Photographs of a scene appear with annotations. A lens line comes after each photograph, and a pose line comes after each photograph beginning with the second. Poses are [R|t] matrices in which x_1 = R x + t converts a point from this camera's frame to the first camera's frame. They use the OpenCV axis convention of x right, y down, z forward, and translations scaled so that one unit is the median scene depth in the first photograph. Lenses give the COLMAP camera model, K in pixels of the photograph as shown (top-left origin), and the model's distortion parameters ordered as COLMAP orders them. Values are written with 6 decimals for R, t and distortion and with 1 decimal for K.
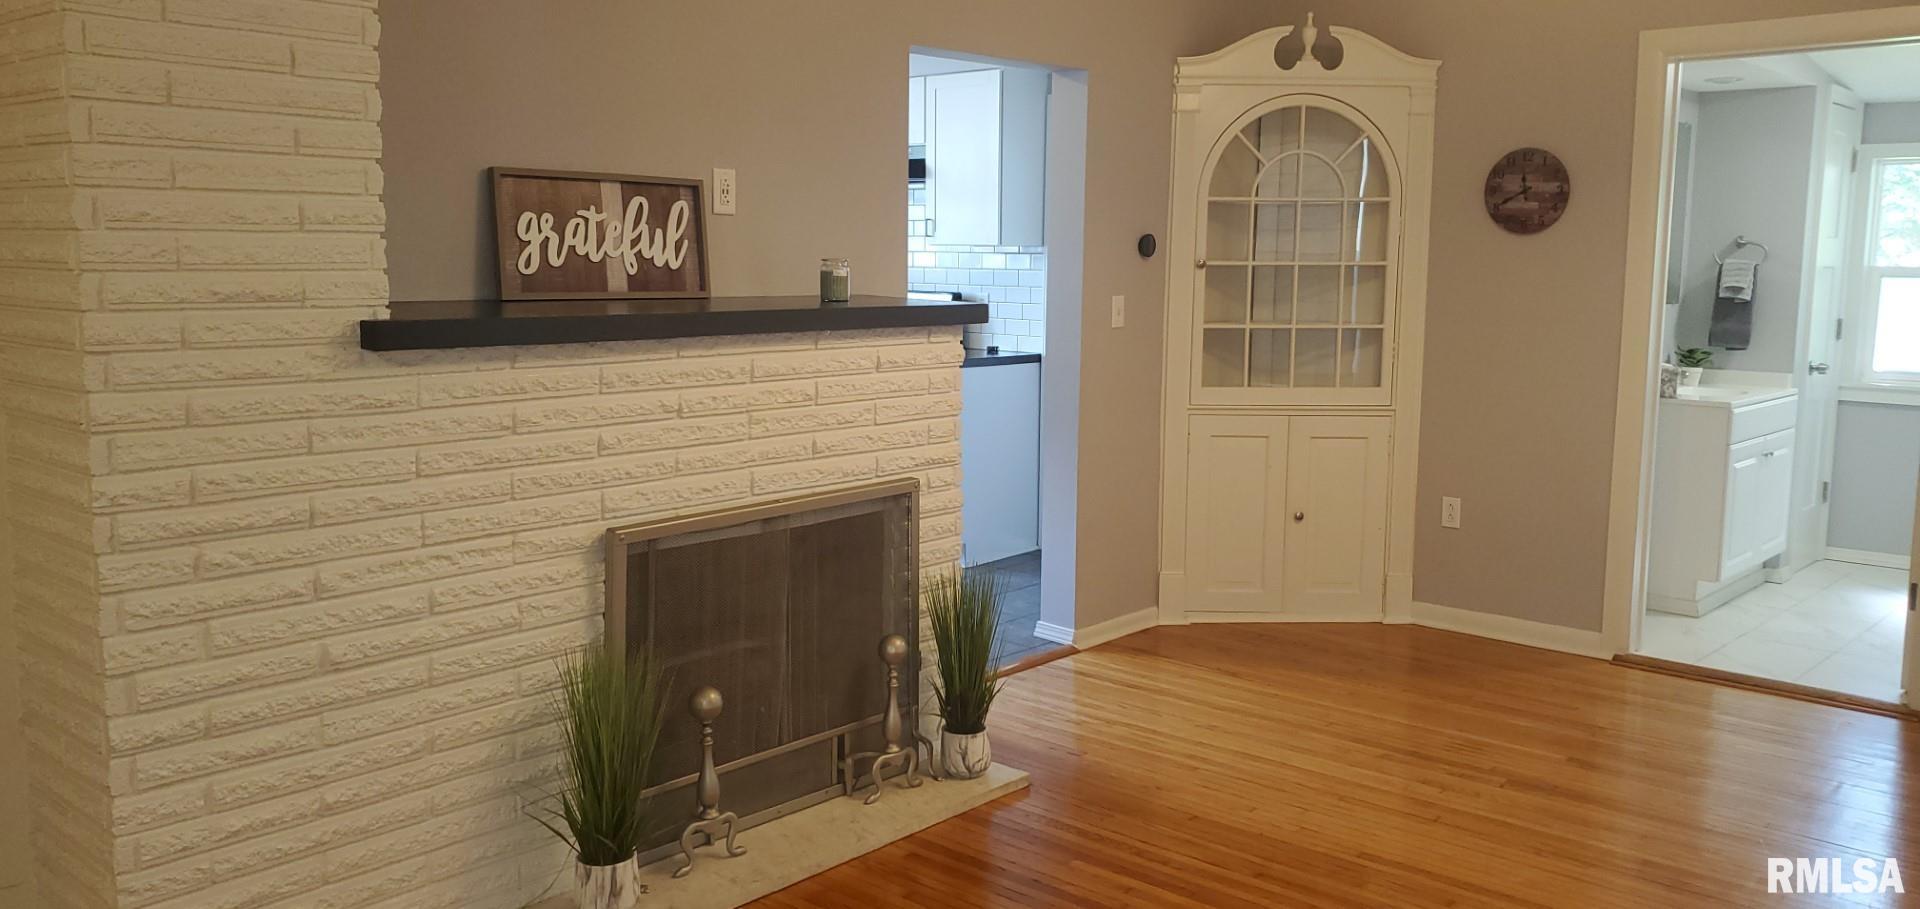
lens RADIAL K [[1501.6, 0, 957.9], [0, 1501.6, 439.2], [0, 0, 1]] dist [0.079884, -0.116389]
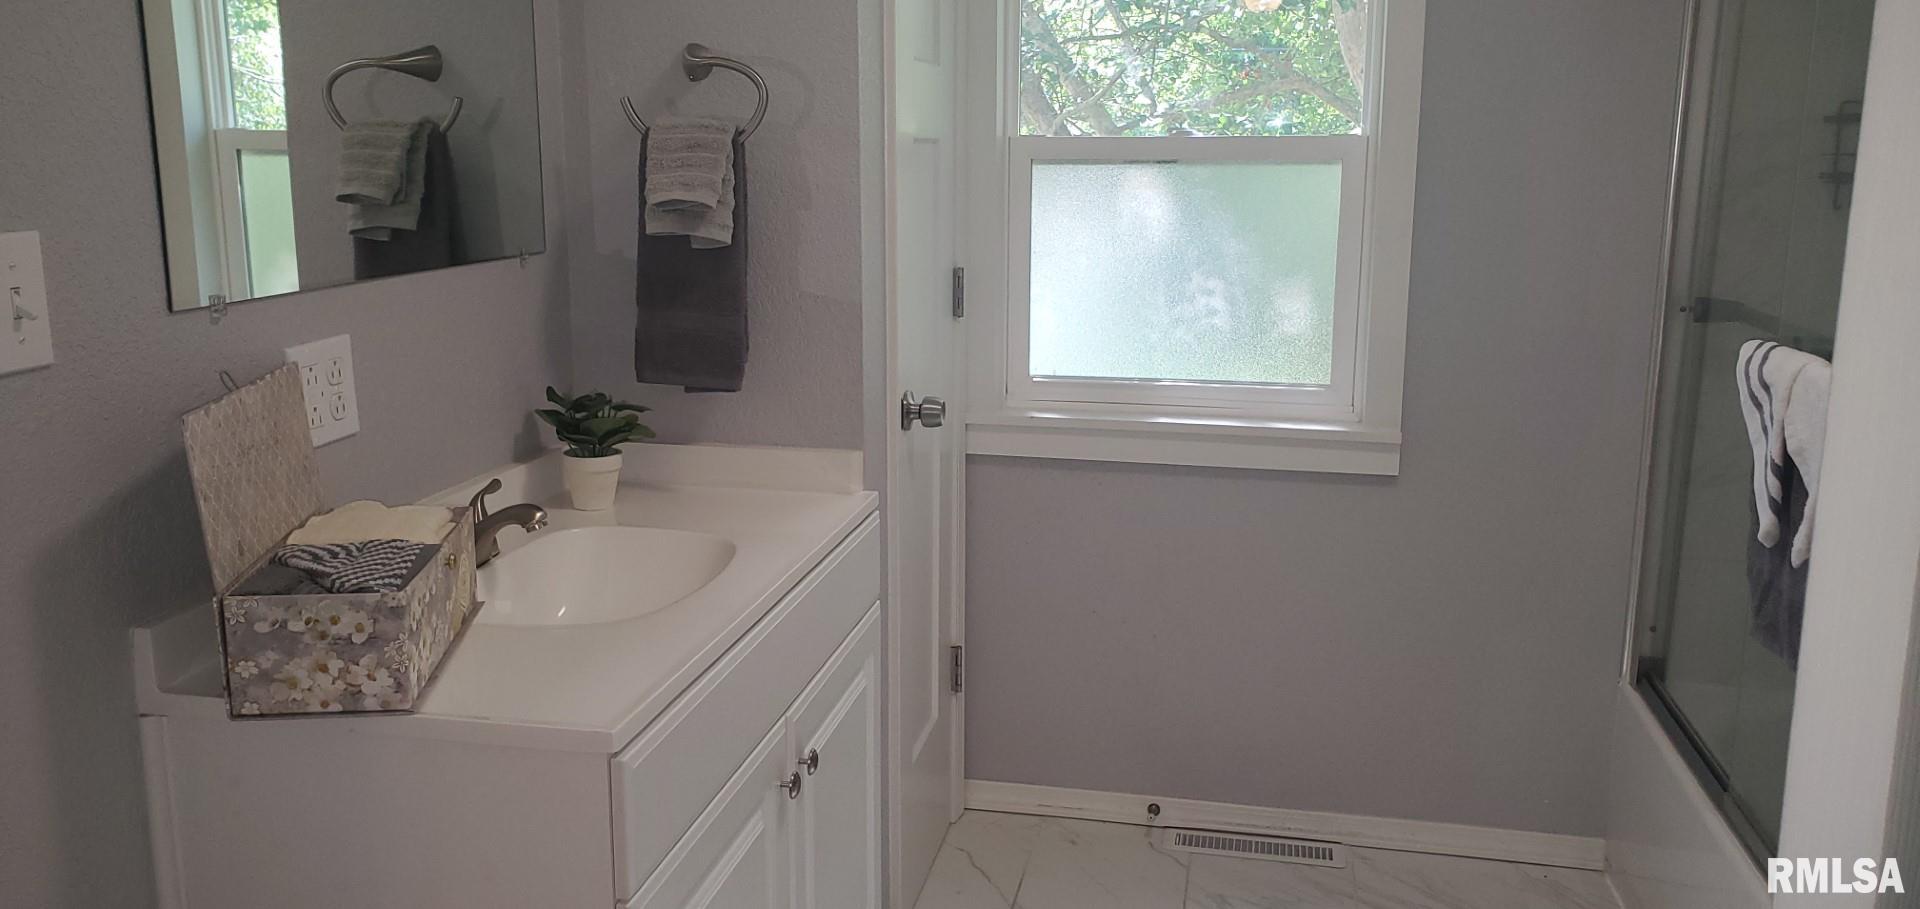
lens RADIAL K [[1501.6, 0, 967.0], [0, 1501.6, 452.0], [0, 0, 1]] dist [0.079884, -0.116389]
pose [[0.848984, -0.118907, 0.514867, 0.382065], [0.072827, 0.991385, 0.108871, -0.076569], [-0.523377, -0.054934, 0.850329, 0.677653]]
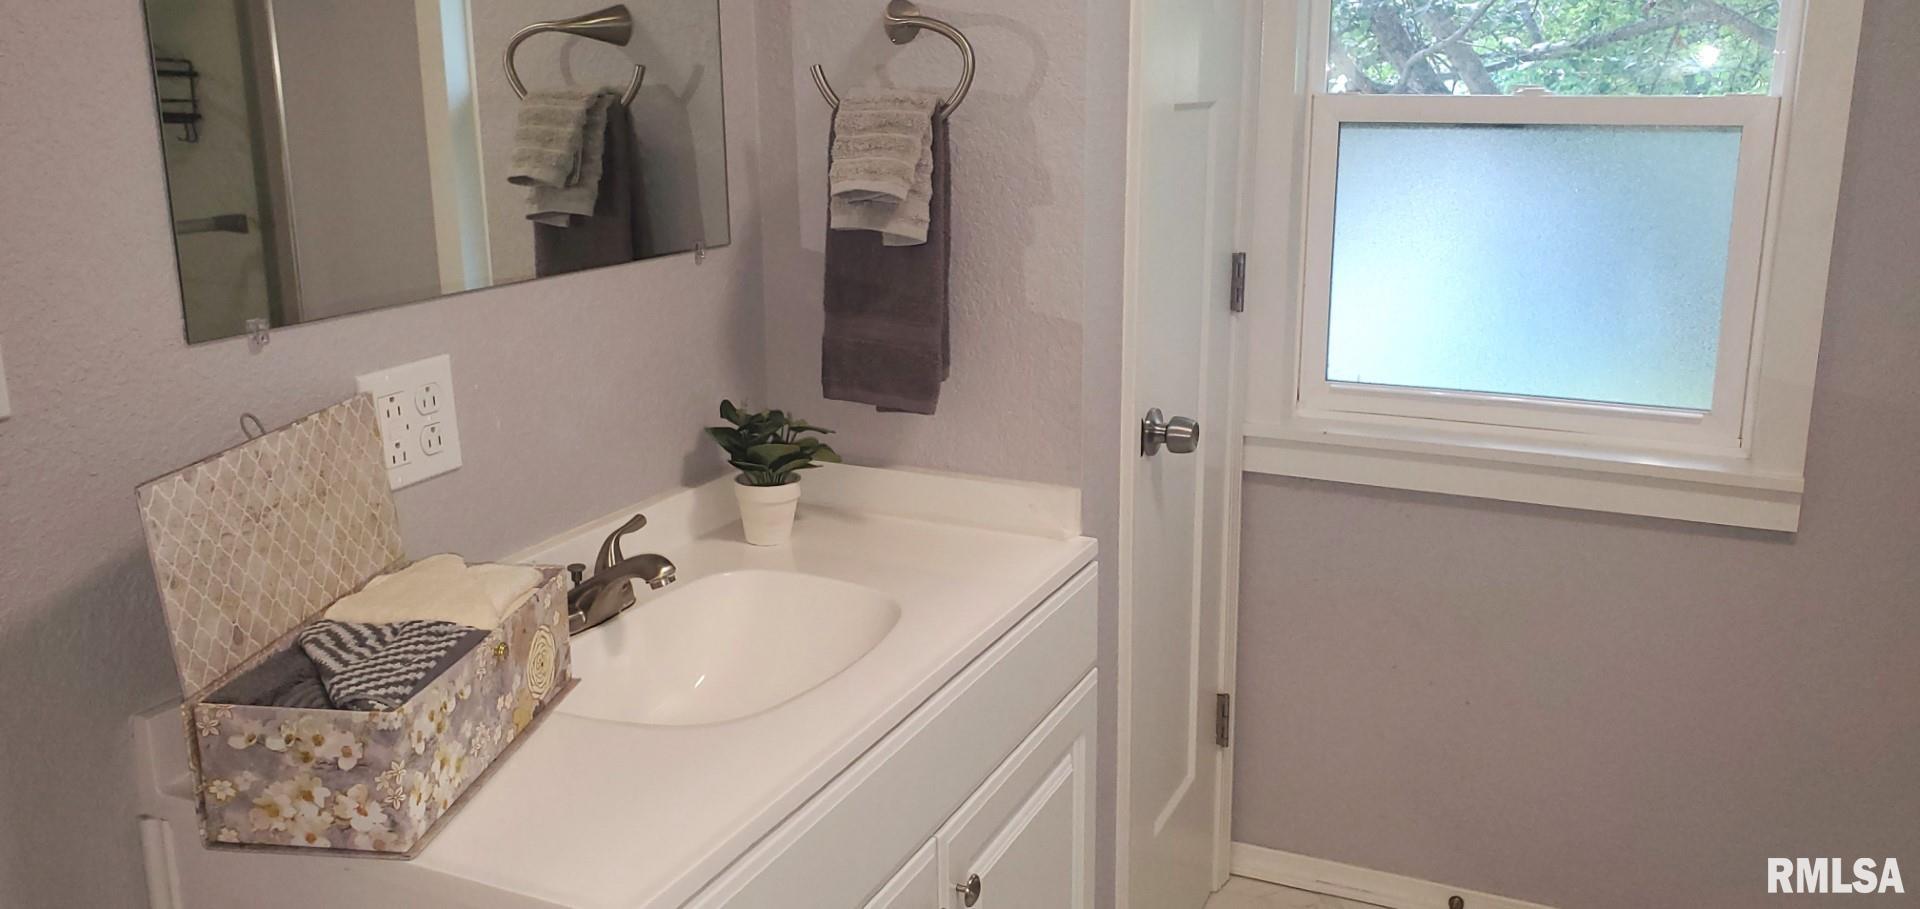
lens RADIAL K [[1501.6, 0, 1014.9], [0, 1501.6, 430.3], [0, 0, 1]] dist [0.079884, -0.116389]
pose [[0.943519, -0.092623, 0.318108, 0.436345], [0.054659, 0.990488, 0.126278, -0.088825], [-0.326778, -0.101758, 0.939607, 0.718909]]
